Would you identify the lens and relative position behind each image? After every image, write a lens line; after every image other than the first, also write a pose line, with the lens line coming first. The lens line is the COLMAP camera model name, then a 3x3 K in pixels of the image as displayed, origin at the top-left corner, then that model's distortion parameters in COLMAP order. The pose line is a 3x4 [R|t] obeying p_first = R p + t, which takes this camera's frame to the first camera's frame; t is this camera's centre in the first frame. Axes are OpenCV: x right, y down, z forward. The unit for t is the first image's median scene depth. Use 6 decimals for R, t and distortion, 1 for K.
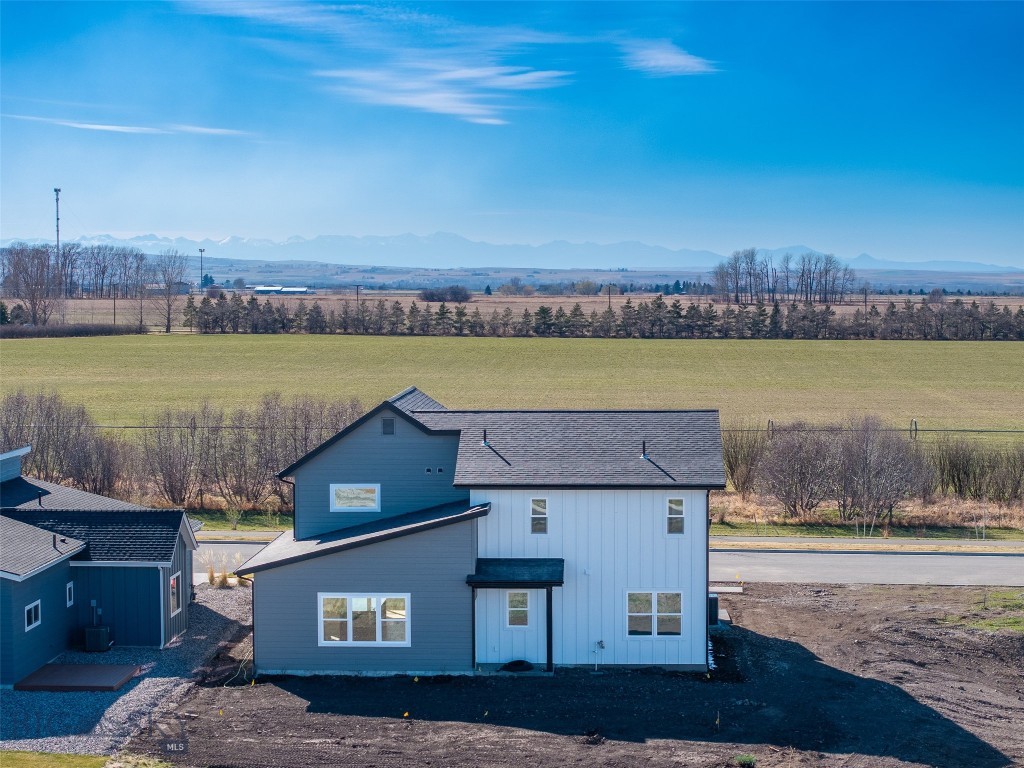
lens RADIAL K [[2198.4, 0, 512.0], [0, 2198.4, 384.0], [0, 0, 1]] dist [-0.160786, 0.772773]
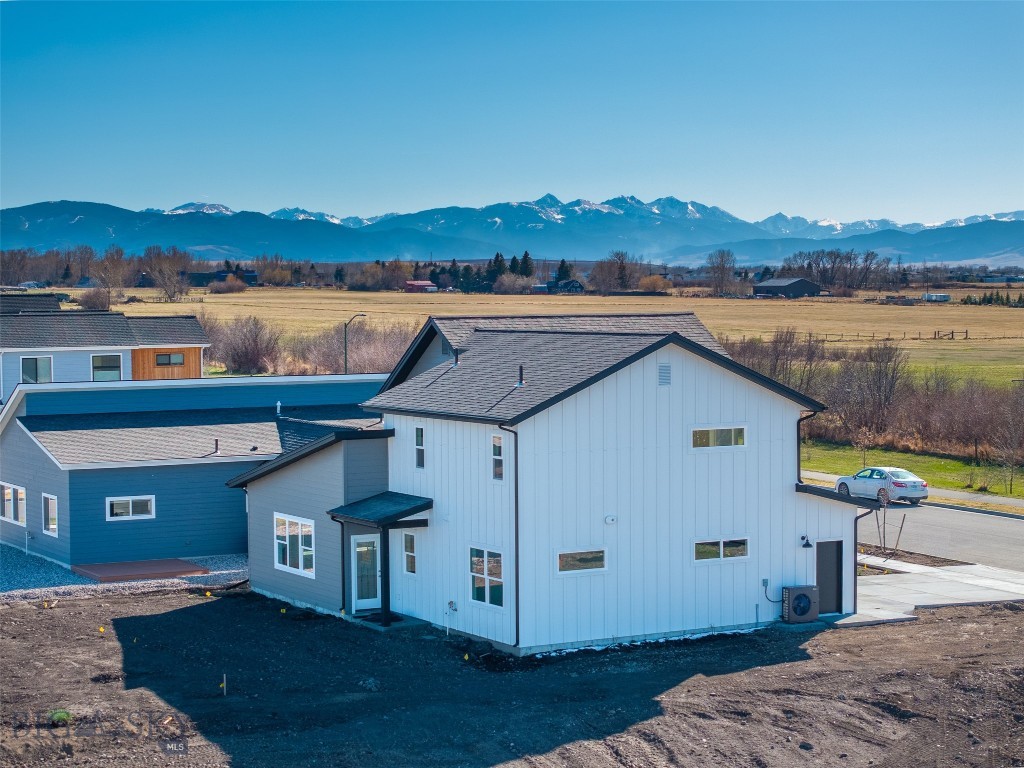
lens RADIAL K [[2198.4, 0, 512.0], [0, 2198.4, 384.0], [0, 0, 1]] dist [-0.160786, 0.772773]
pose [[0.530432, 0.038192, -0.846867, 0.714408], [-0.038735, 0.999033, 0.020793, 0.015368], [0.846842, 0.021774, 0.531398, 0.543307]]
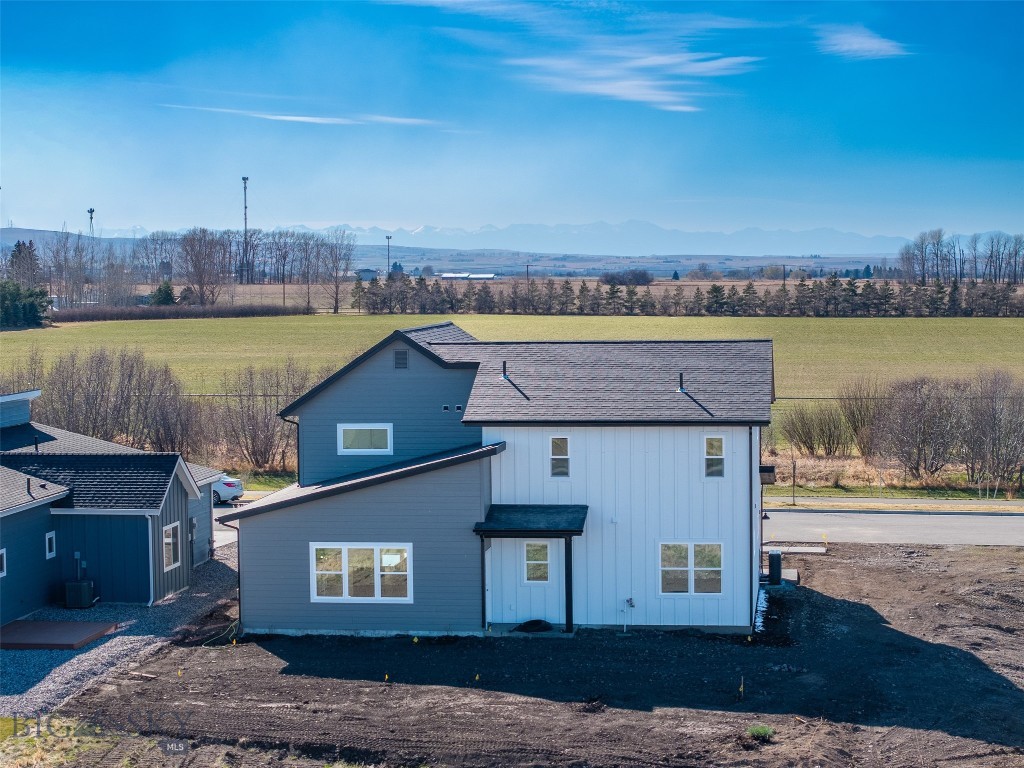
lens RADIAL K [[2198.4, 0, 512.0], [0, 2198.4, 384.0], [0, 0, 1]] dist [-0.160786, 0.772773]
pose [[0.996107, -0.002408, -0.088115, 0.067222], [0.002862, 0.999983, 0.005035, 0.024836], [0.088102, -0.005268, 0.996098, 0.111396]]
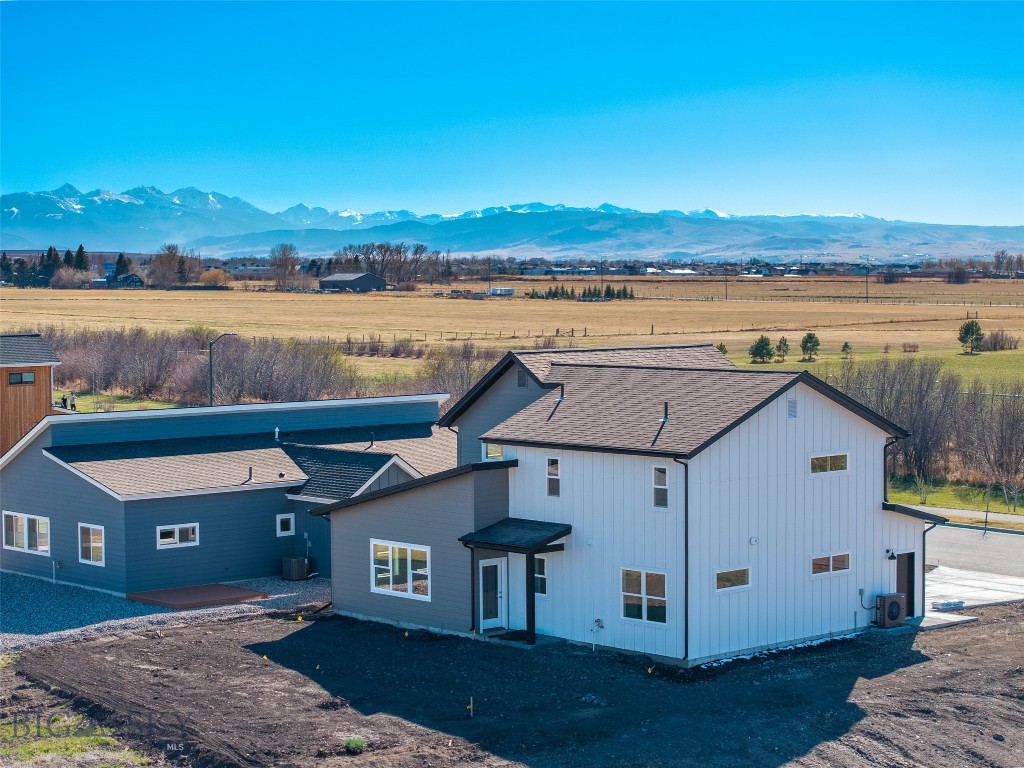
lens RADIAL K [[2198.4, 0, 512.0], [0, 2198.4, 384.0], [0, 0, 1]] dist [-0.160786, 0.772773]
pose [[0.705676, 0.035931, -0.707623, 0.616001], [-0.033160, 0.999294, 0.017672, 0.005045], [0.707758, 0.010994, 0.706369, 0.317028]]
